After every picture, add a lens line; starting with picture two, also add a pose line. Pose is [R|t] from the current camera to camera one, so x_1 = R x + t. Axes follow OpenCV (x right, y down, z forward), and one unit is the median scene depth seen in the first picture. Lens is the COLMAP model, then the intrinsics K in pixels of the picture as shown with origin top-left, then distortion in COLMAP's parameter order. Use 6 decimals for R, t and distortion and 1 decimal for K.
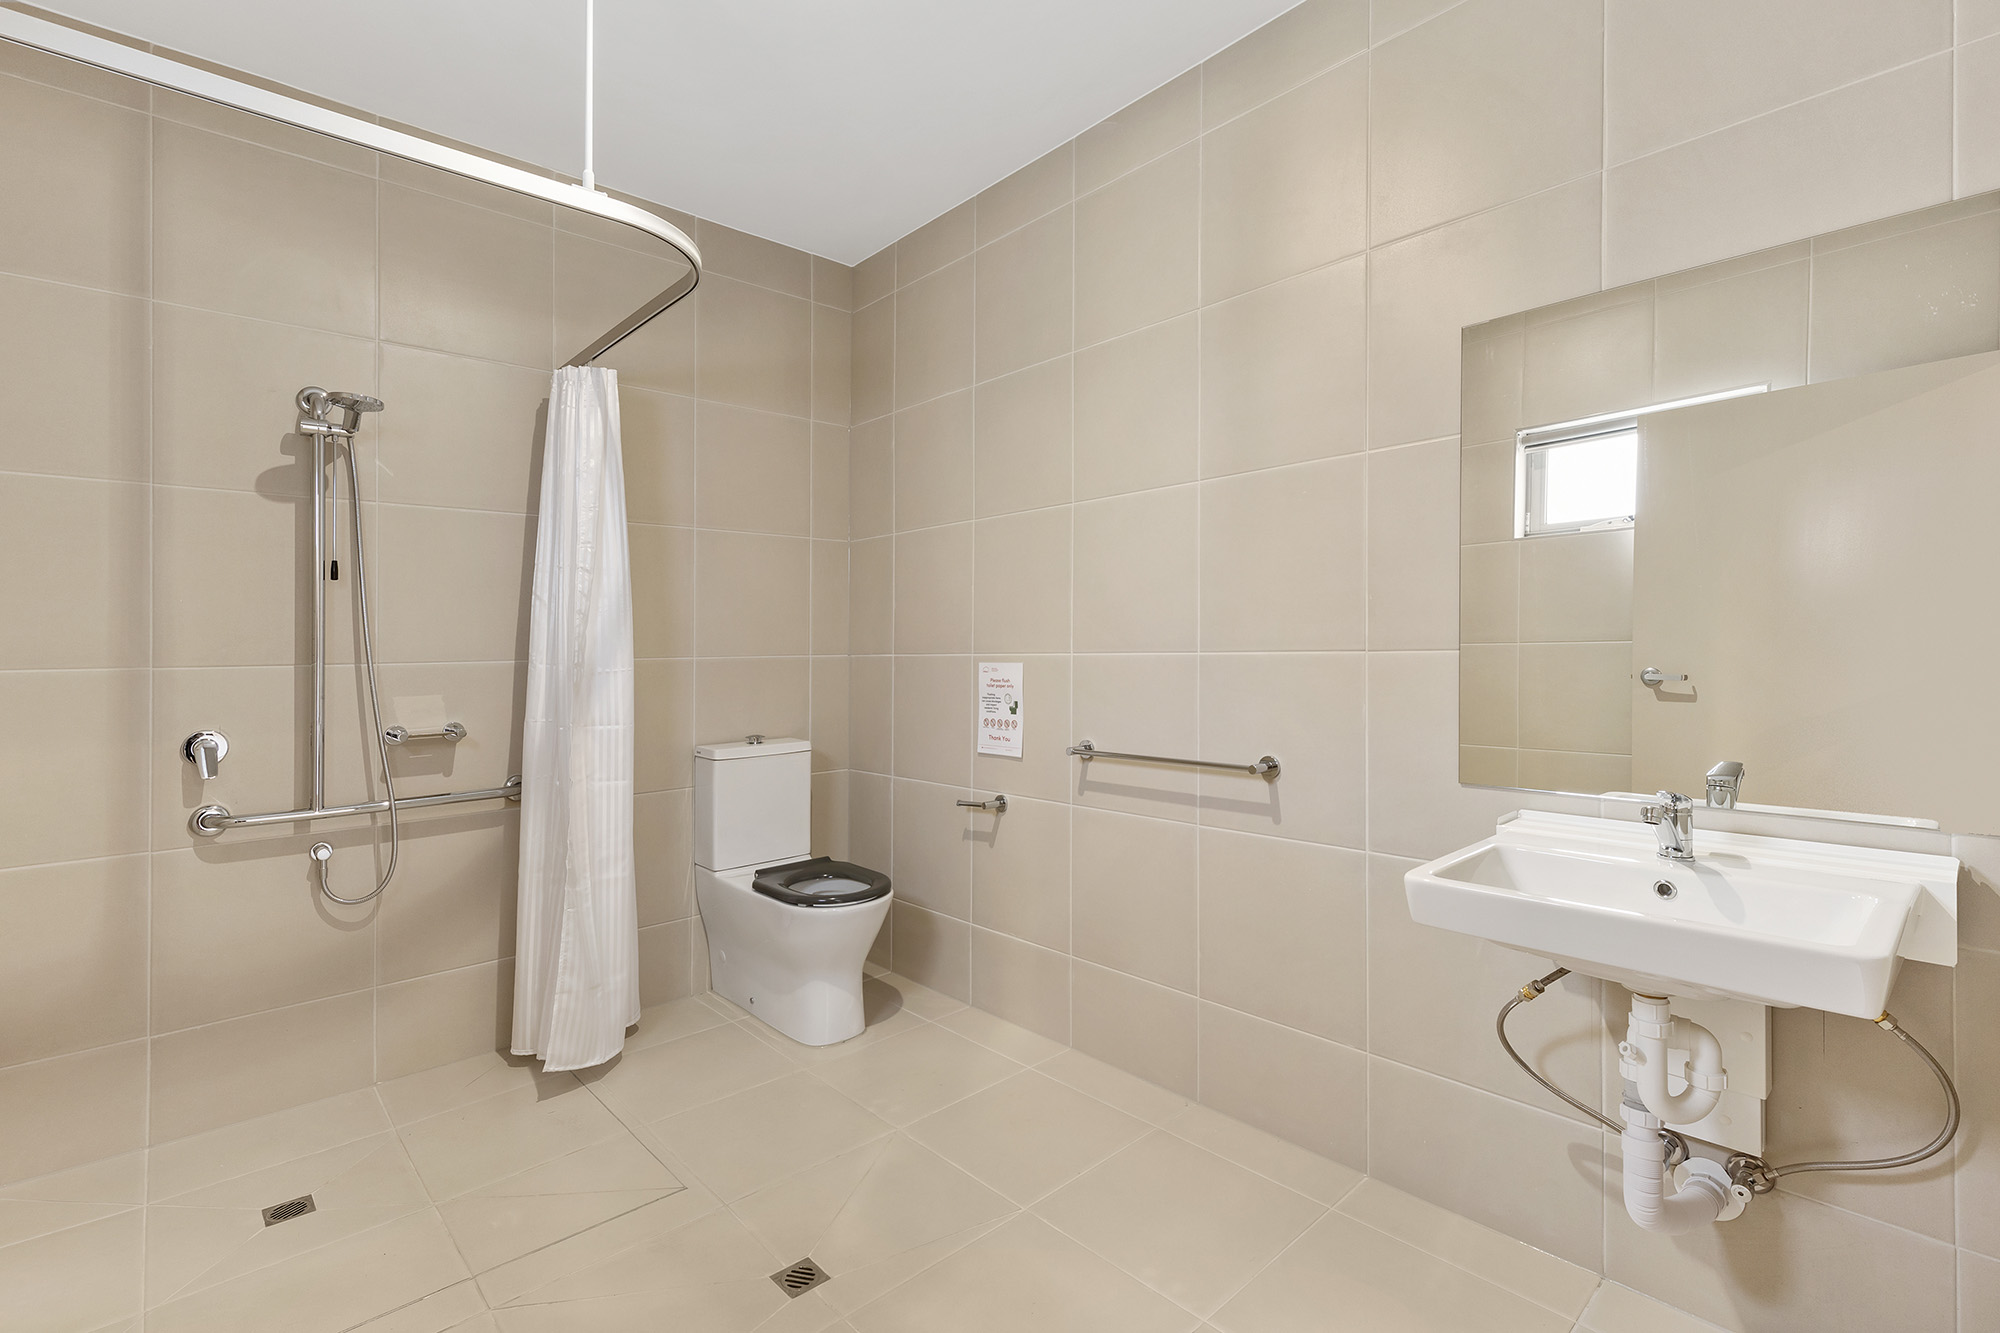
lens RADIAL K [[920.3, 0, 1000.0], [0, 920.3, 666.5], [0, 0, 1]] dist [0.001067, 0.000226]
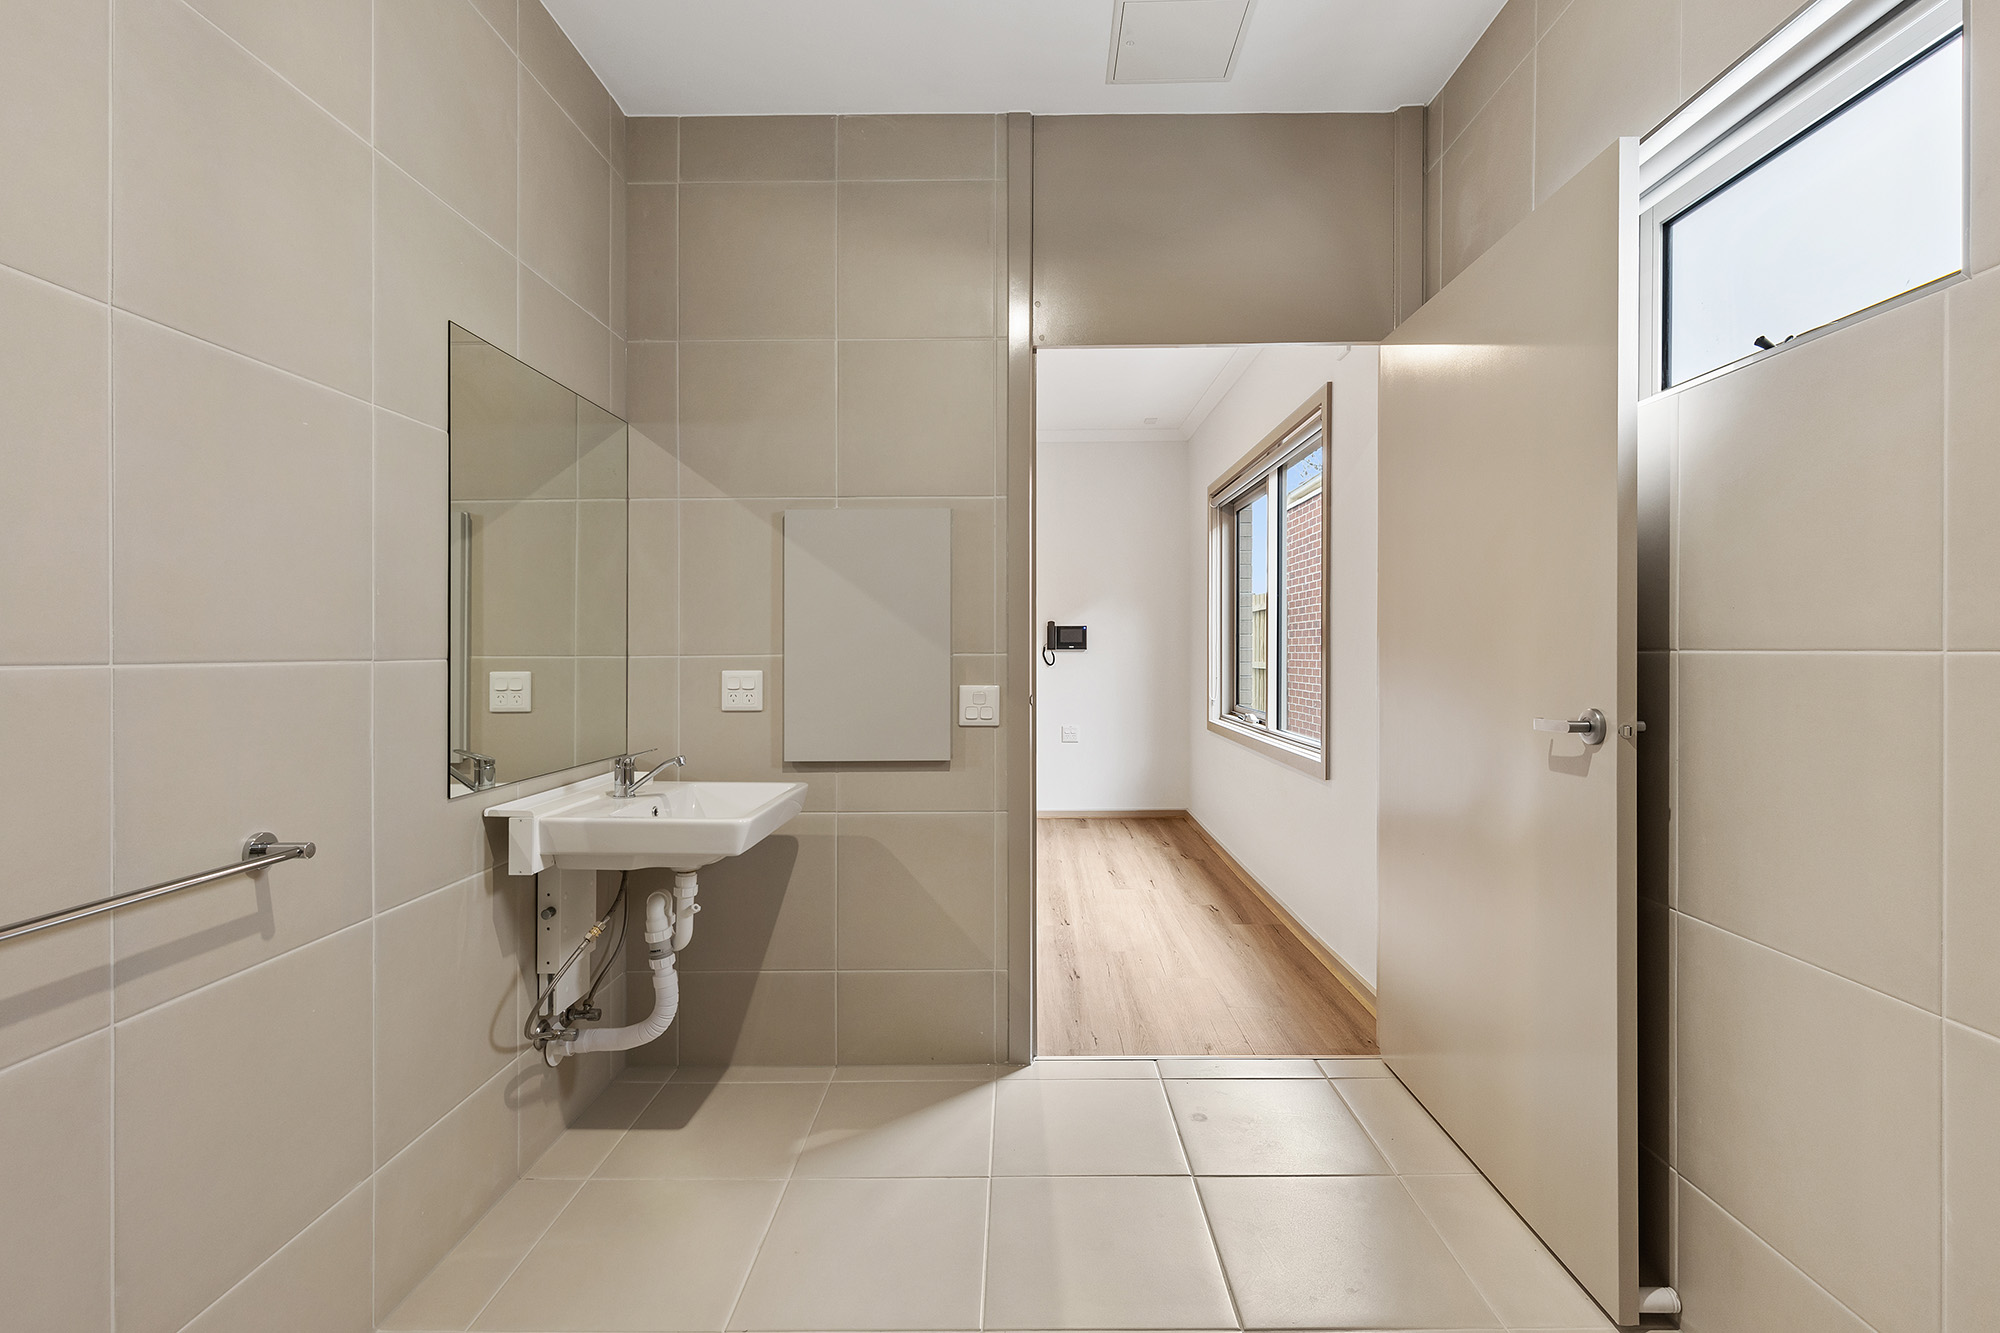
lens RADIAL K [[920.3, 0, 1000.0], [0, 920.3, 666.5], [0, 0, 1]] dist [0.001067, 0.000226]
pose [[-0.729167, -0.010998, 0.684247, -0.470705], [0.000519, 0.999862, 0.016624, -0.021912], [-0.684335, 0.012477, -0.729061, 1.096384]]
